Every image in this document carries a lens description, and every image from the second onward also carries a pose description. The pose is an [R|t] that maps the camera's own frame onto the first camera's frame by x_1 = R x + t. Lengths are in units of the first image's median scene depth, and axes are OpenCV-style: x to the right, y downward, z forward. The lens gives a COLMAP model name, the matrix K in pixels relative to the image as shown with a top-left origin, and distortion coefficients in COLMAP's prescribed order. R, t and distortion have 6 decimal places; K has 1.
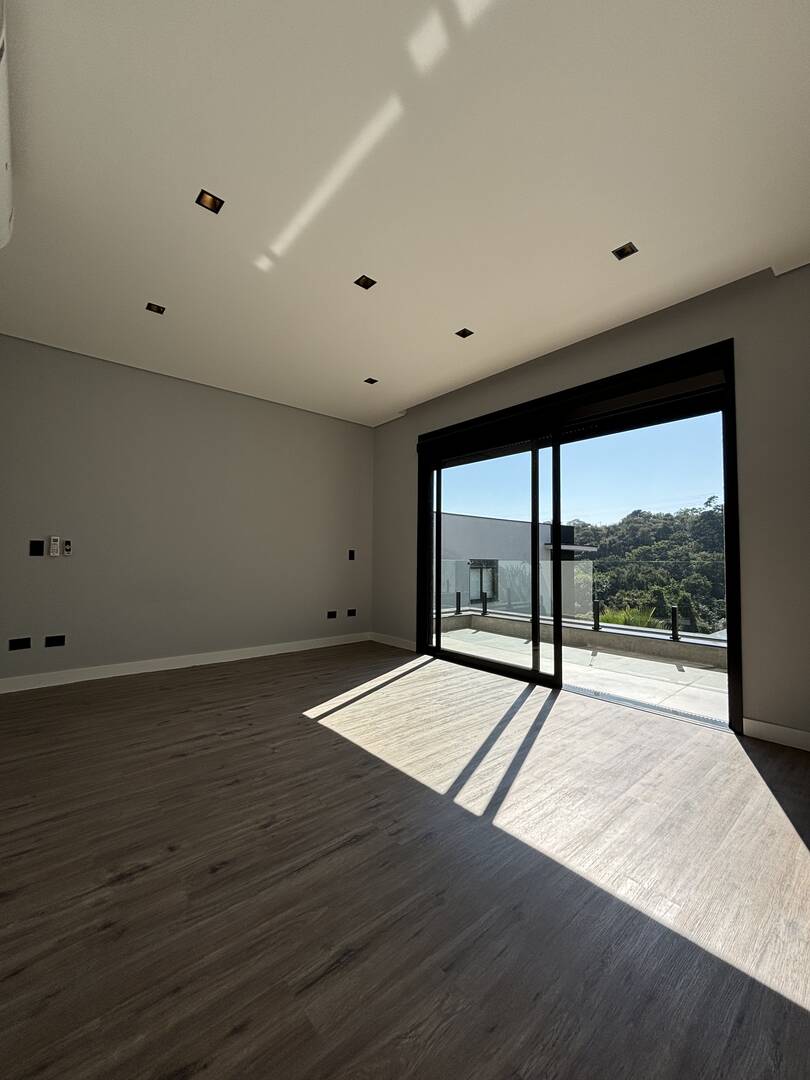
lens RADIAL K [[436.5, 0, 407.3], [0, 436.5, 539.0], [0, 0, 1]] dist [-0.000309, 0.000365]
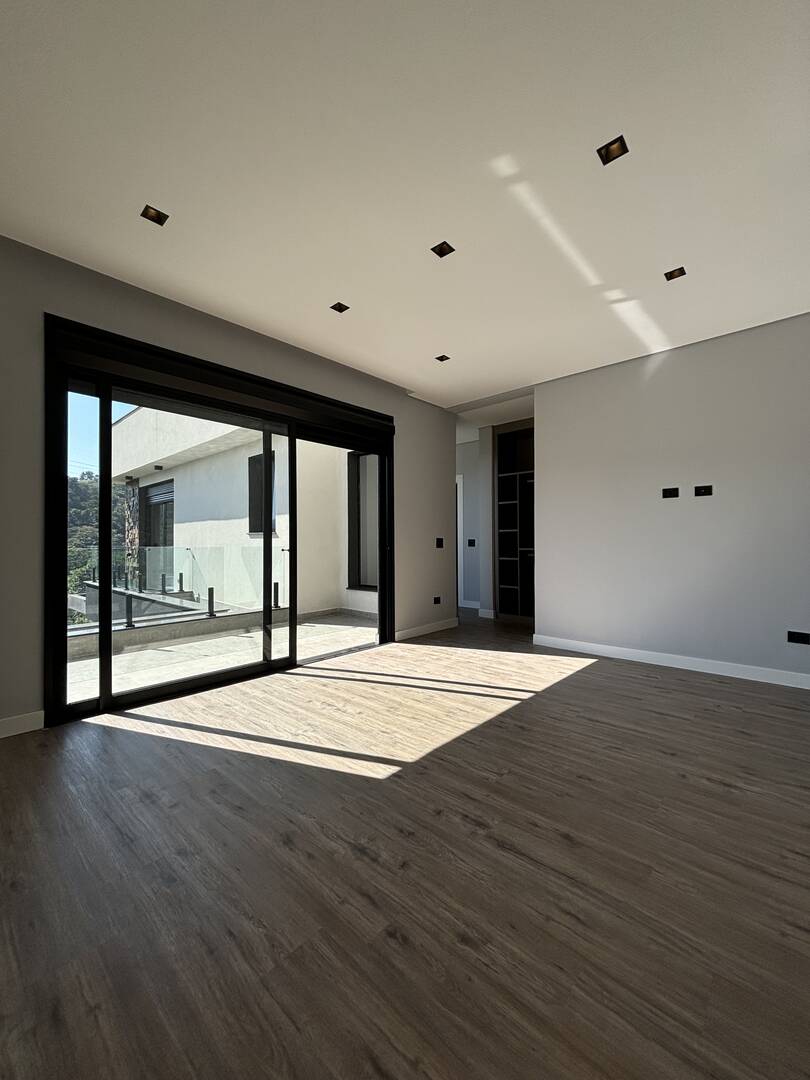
lens RADIAL K [[434.4, 0, 405.7], [0, 434.4, 538.6], [0, 0, 1]] dist [-0.000393, 0.000425]
pose [[-0.111547, 0.000999, 0.993759, -0.926639], [-0.039881, 0.999189, -0.005481, 0.029042], [-0.992959, -0.040244, -0.111417, 1.069104]]
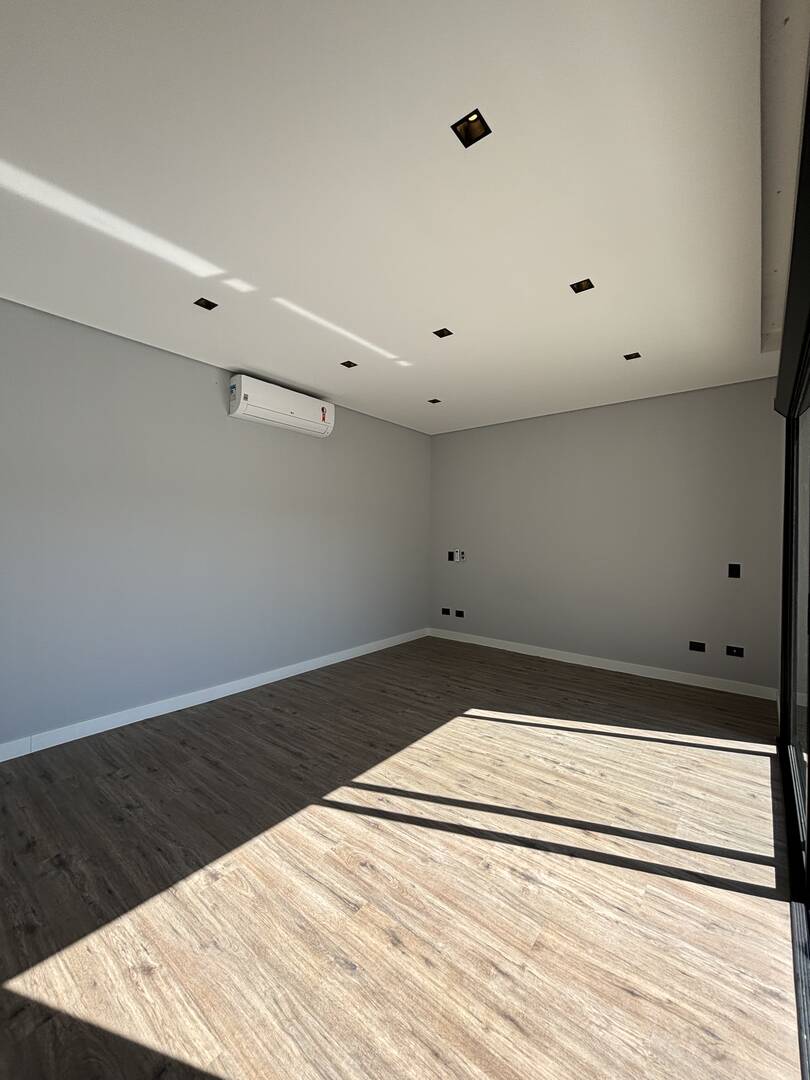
lens RADIAL K [[436.5, 0, 407.3], [0, 436.5, 539.0], [0, 0, 1]] dist [-0.000309, 0.000365]
pose [[0.179395, 0.000554, -0.983777, 0.897833], [0.034554, 0.999379, 0.006864, -0.073060], [0.983170, -0.035225, 0.179264, 0.643766]]
